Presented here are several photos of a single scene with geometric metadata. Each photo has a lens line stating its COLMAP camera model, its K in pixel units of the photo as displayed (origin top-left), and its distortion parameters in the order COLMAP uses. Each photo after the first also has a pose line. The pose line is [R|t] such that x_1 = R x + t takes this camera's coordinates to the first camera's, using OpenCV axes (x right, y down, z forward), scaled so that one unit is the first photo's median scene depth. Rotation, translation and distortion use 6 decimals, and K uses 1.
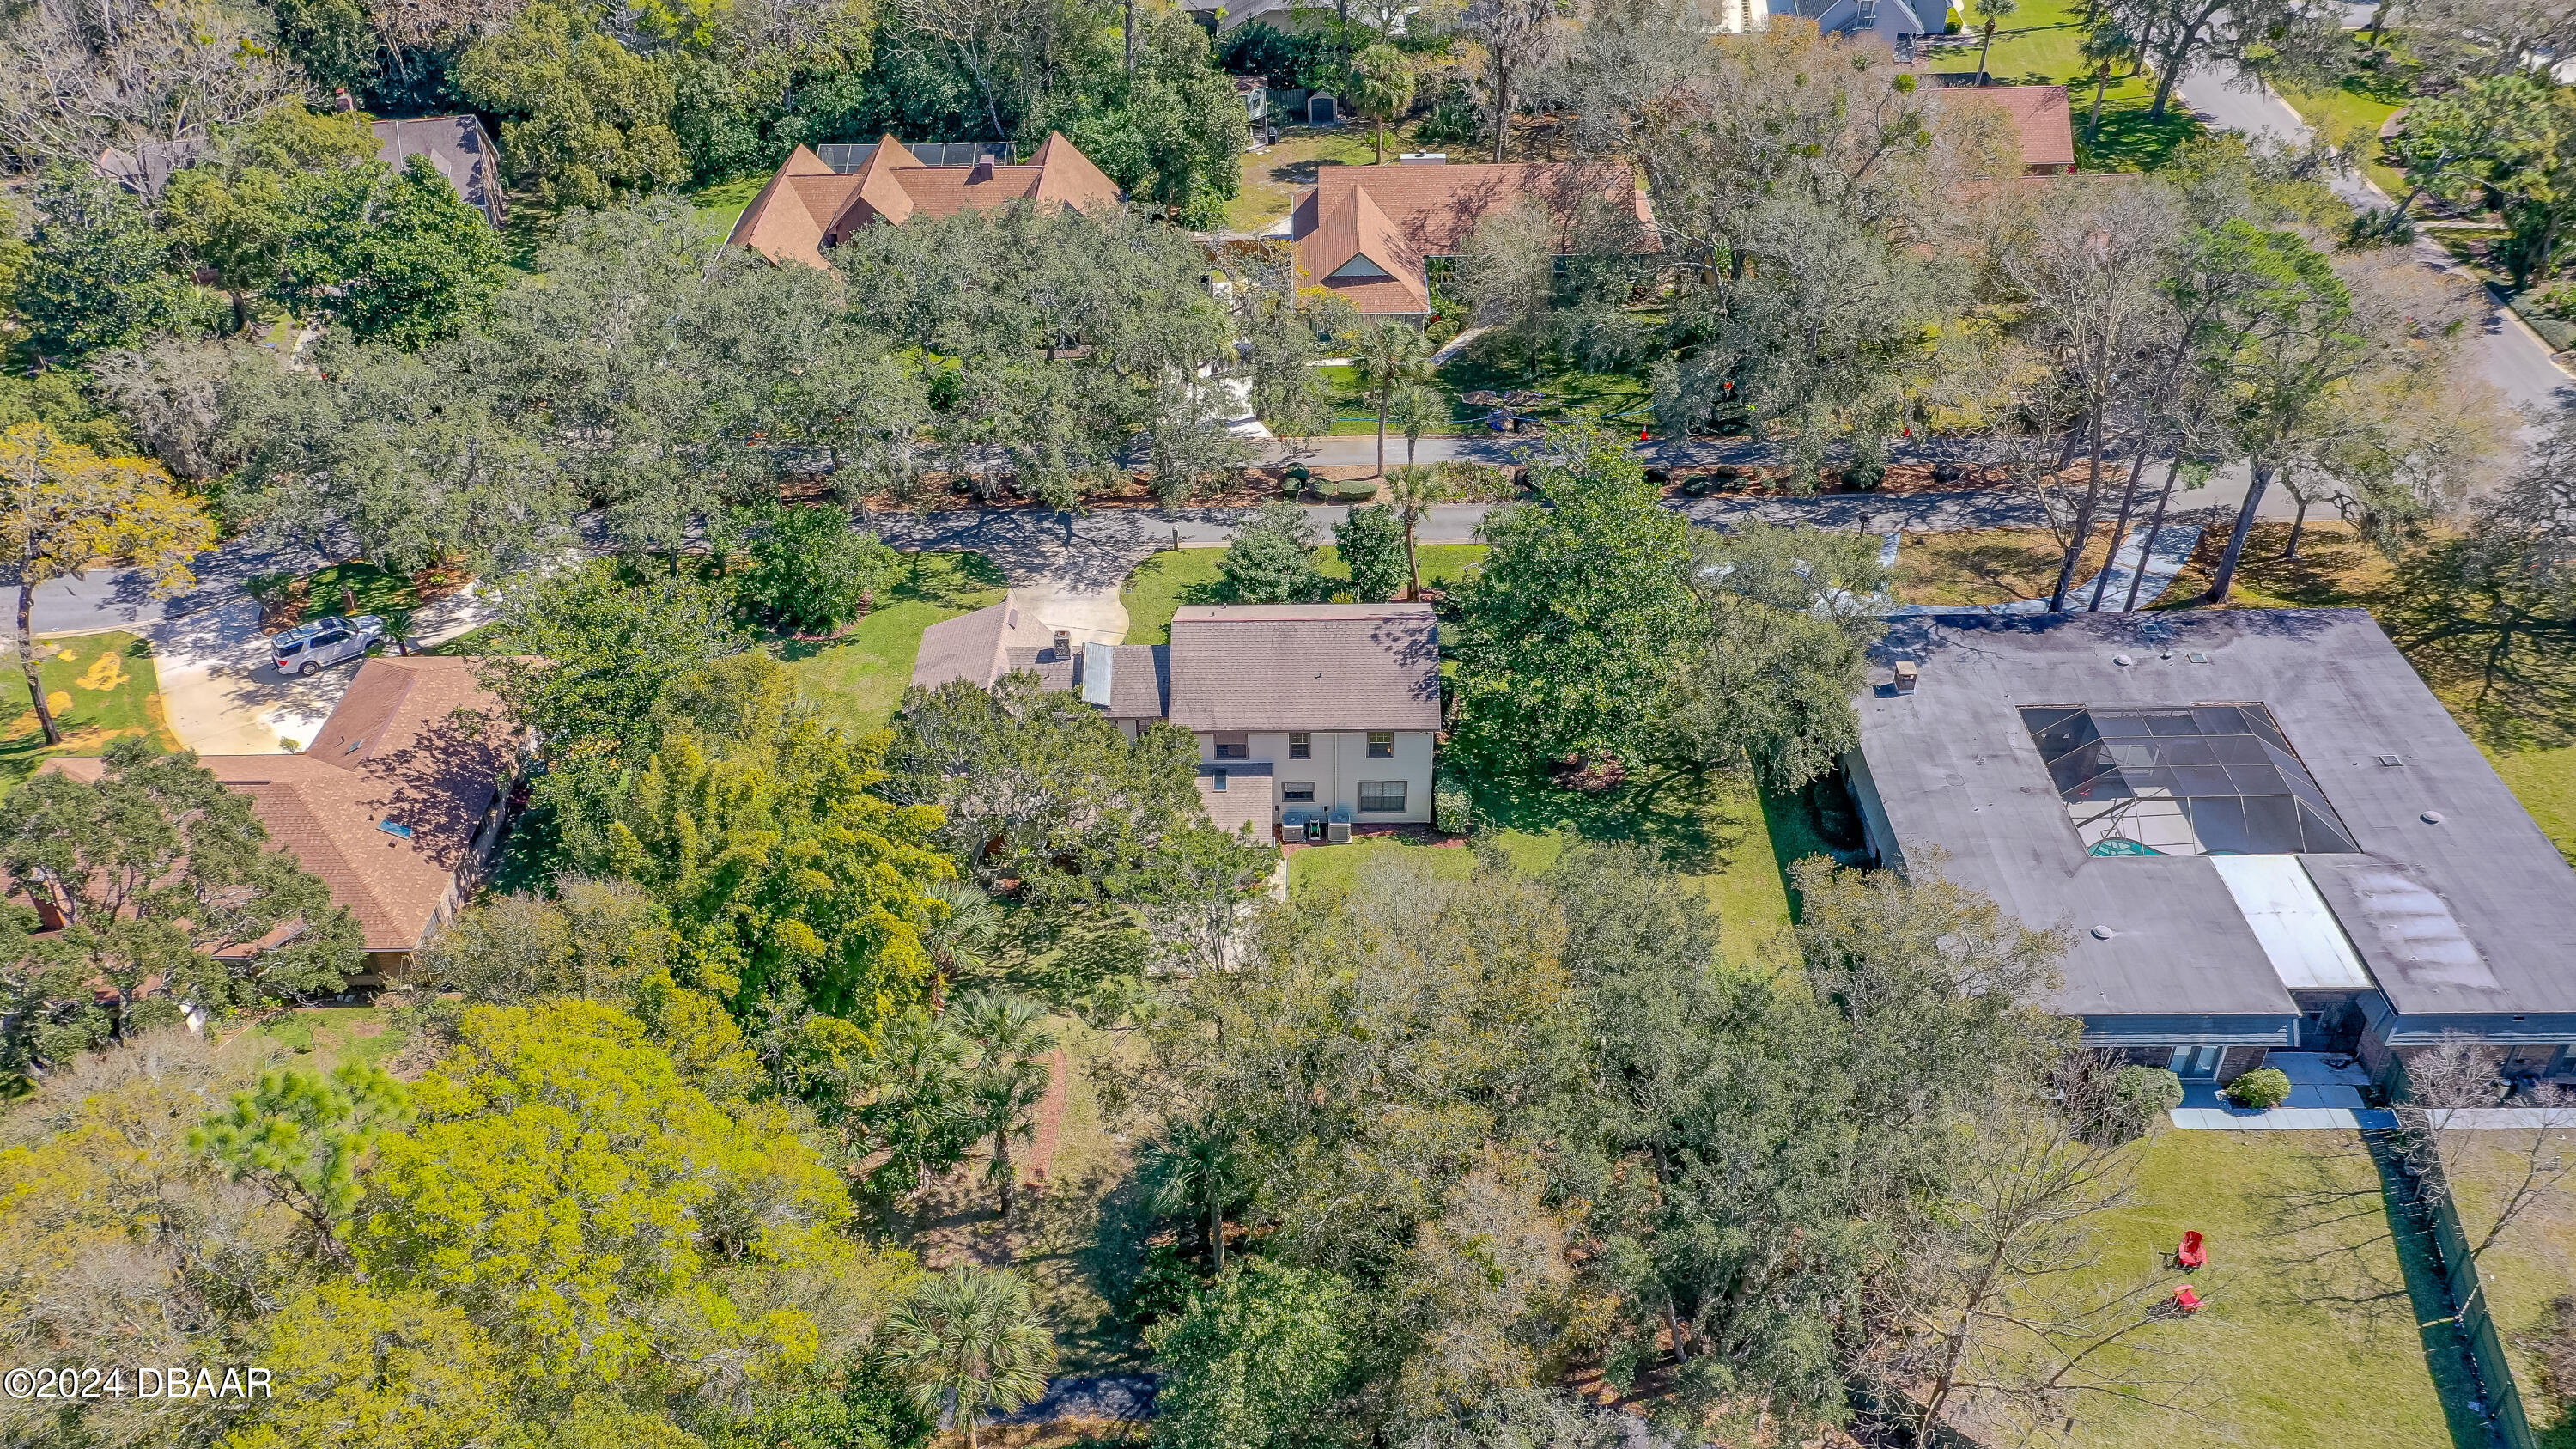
lens RADIAL K [[1911.9, 0, 1326.5], [0, 1911.9, 734.2], [0, 0, 1]] dist [0.032526, -0.005662]
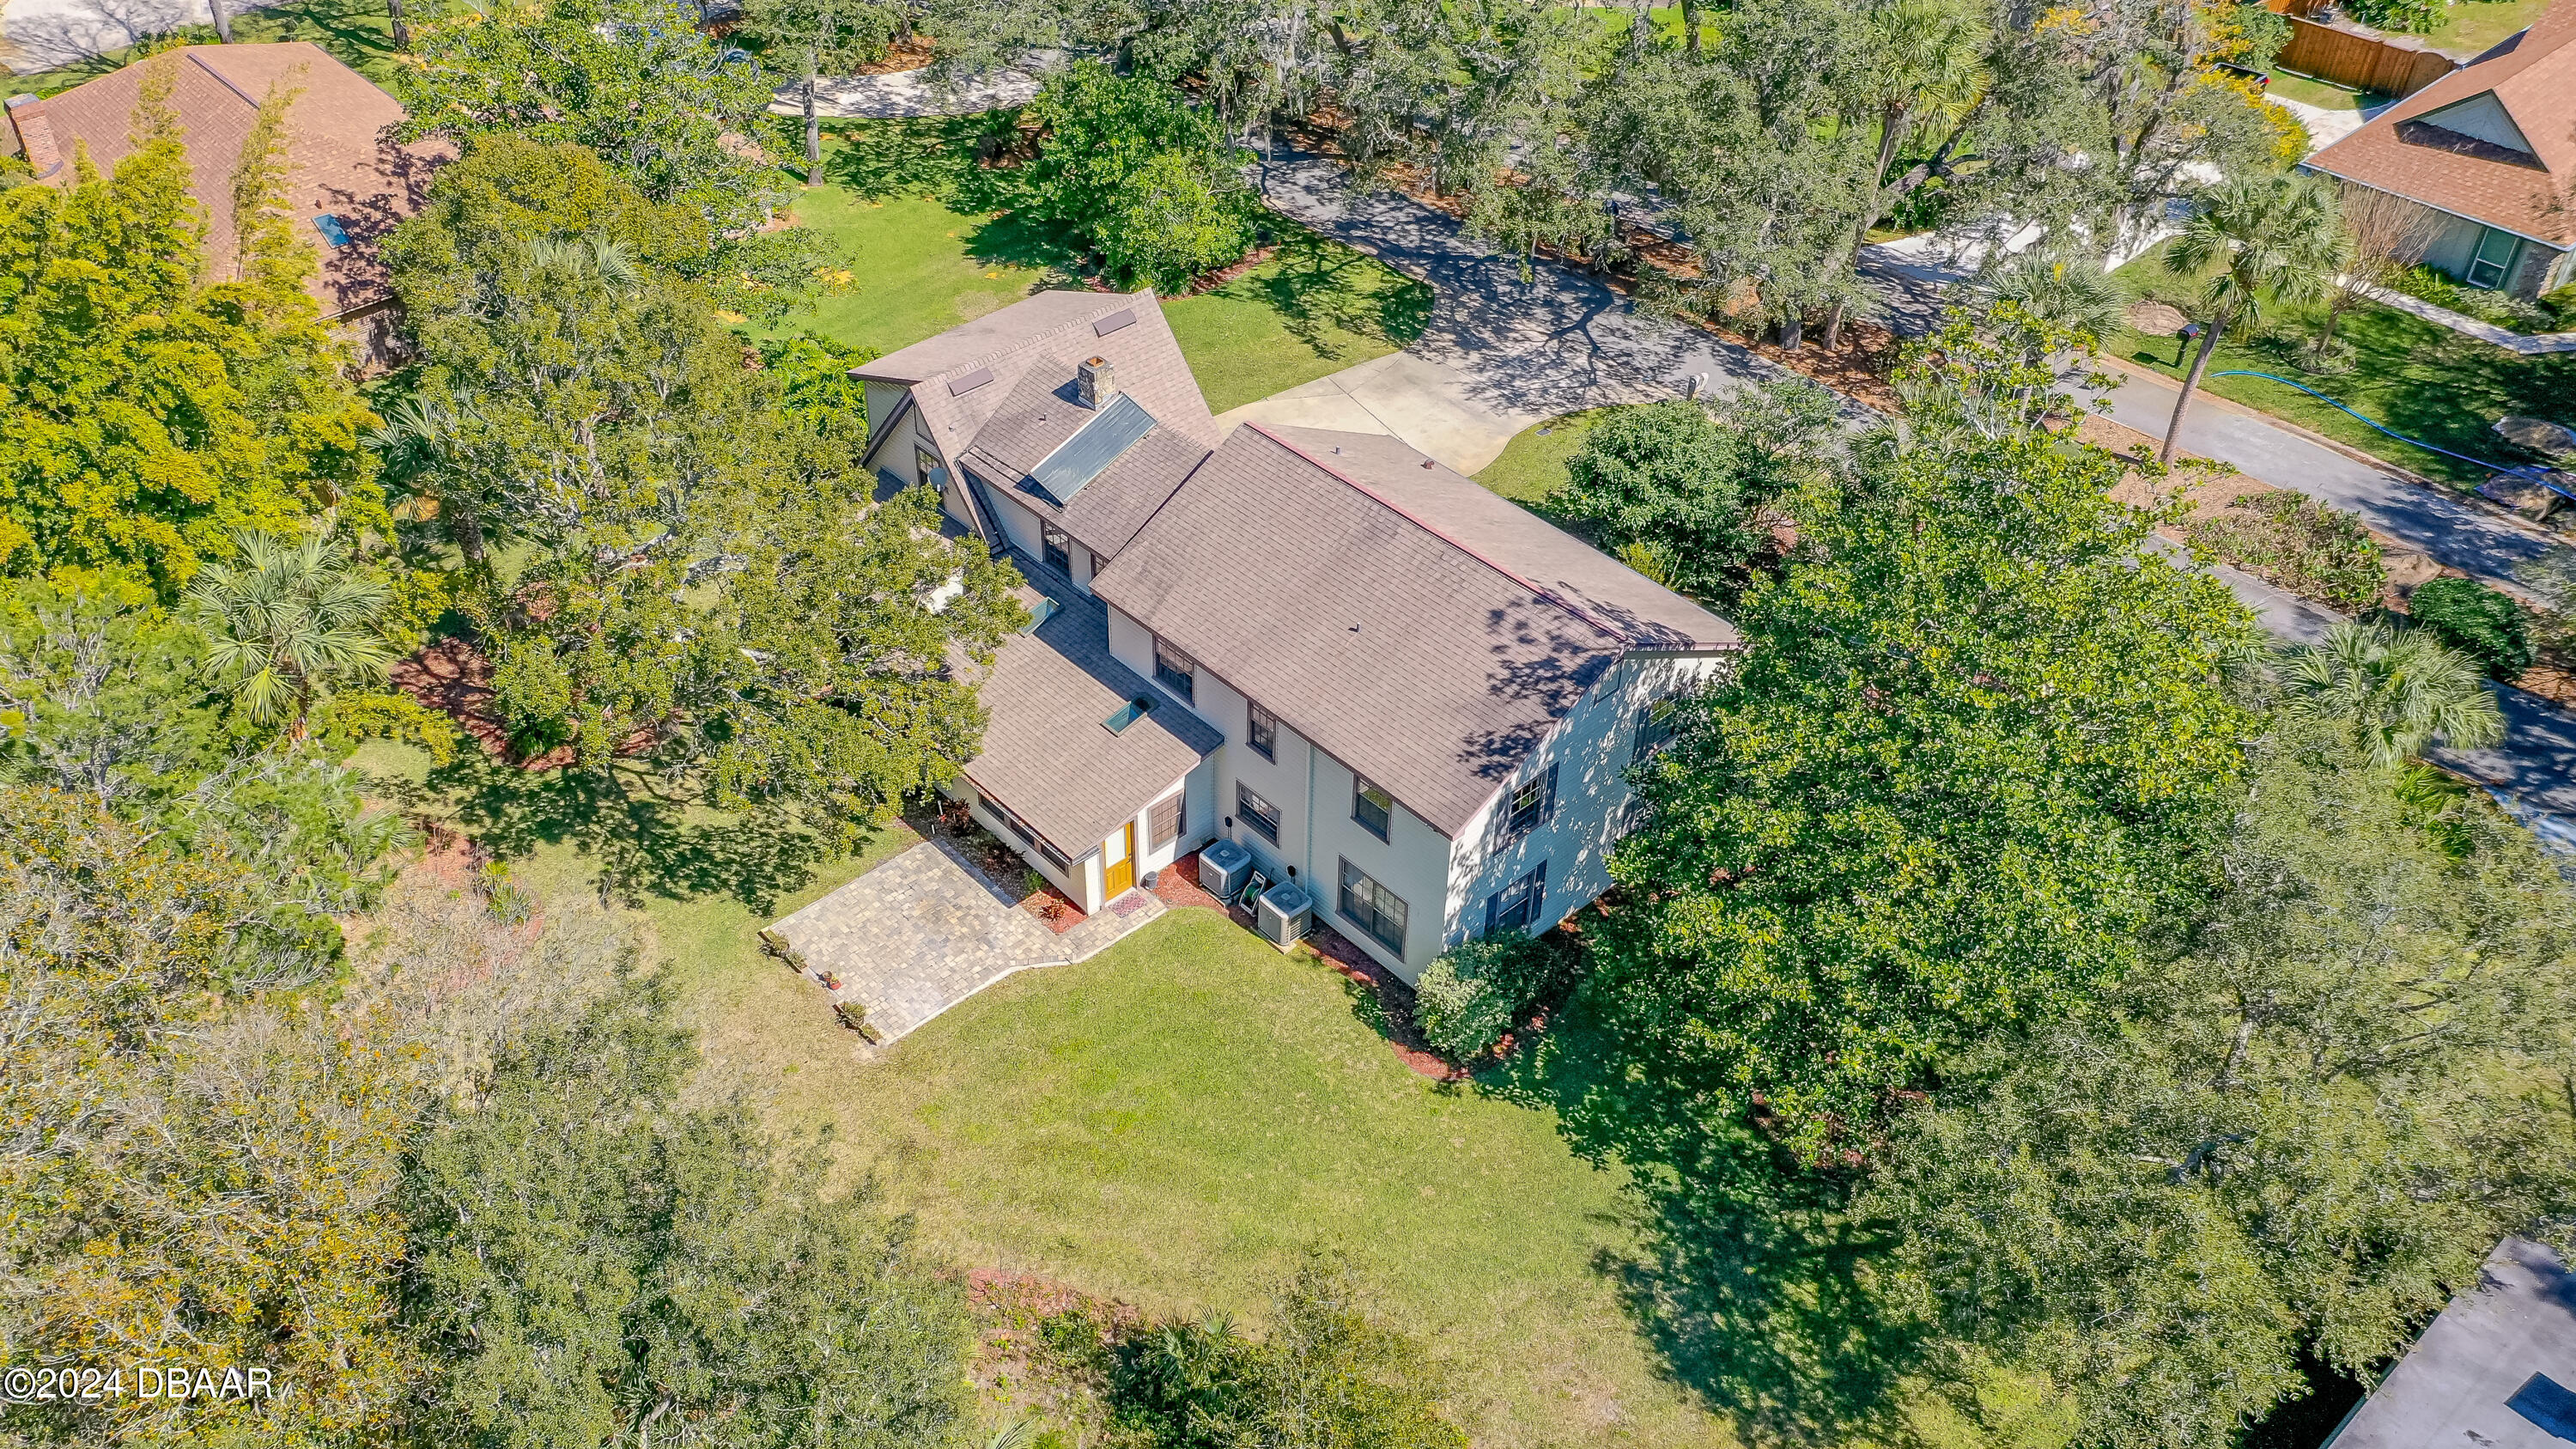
lens RADIAL K [[2169.8, 0, 1289.4], [0, 2169.8, 727.5], [0, 0, 1]] dist [0.014968, 0.007138]
pose [[0.673249, 0.477808, -0.564301, 0.274024], [-0.452767, 0.869760, 0.196266, -0.096369], [0.584584, 0.123361, 0.801900, 0.461921]]
